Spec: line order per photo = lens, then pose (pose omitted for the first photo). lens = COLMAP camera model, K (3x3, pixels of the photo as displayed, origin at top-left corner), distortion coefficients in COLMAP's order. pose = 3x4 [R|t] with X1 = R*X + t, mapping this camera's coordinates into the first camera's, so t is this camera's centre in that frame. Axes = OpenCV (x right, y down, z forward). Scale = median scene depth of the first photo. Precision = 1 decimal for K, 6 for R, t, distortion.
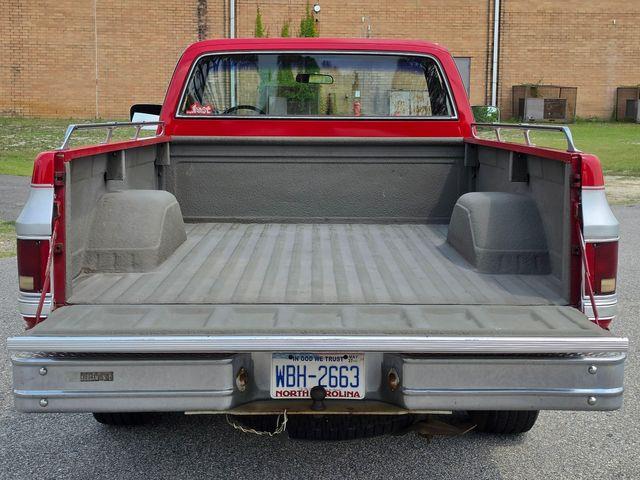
lens RADIAL K [[997.2, 0, 314.5], [0, 997.2, 236.3], [0, 0, 1]] dist [0.130290, 0.000000]
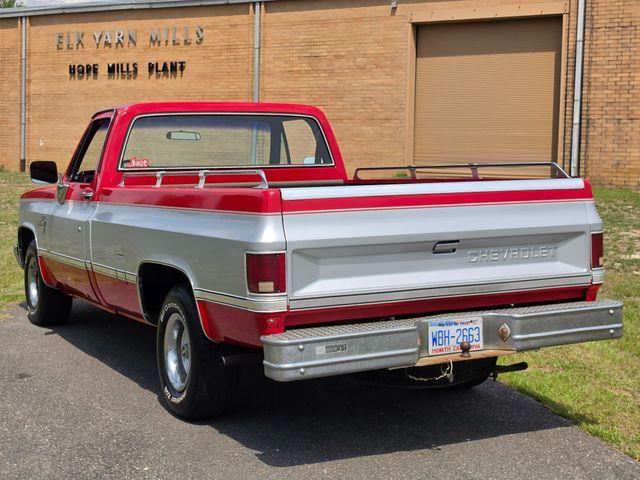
lens RADIAL K [[1043.7, 0, 297.5], [0, 1043.7, 220.3], [0, 0, 1]] dist [0.106252, 0.000000]
pose [[0.894997, -0.048663, 0.443409, -0.487402], [0.082711, 0.994898, -0.057760, 0.023492], [-0.438336, 0.088370, 0.894456, -0.151225]]
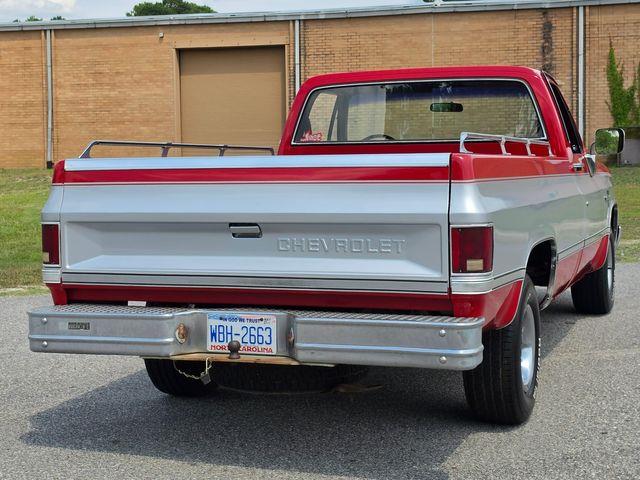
lens RADIAL K [[1131.4, 0, 322.2], [0, 1131.4, 223.6], [0, 0, 1]] dist [0.089221, 0.000000]
pose [[0.939136, -0.000211, -0.343546, 0.328264], [-0.024315, 0.997451, -0.067081, 0.053162], [0.342685, 0.071352, 0.936737, -0.166768]]
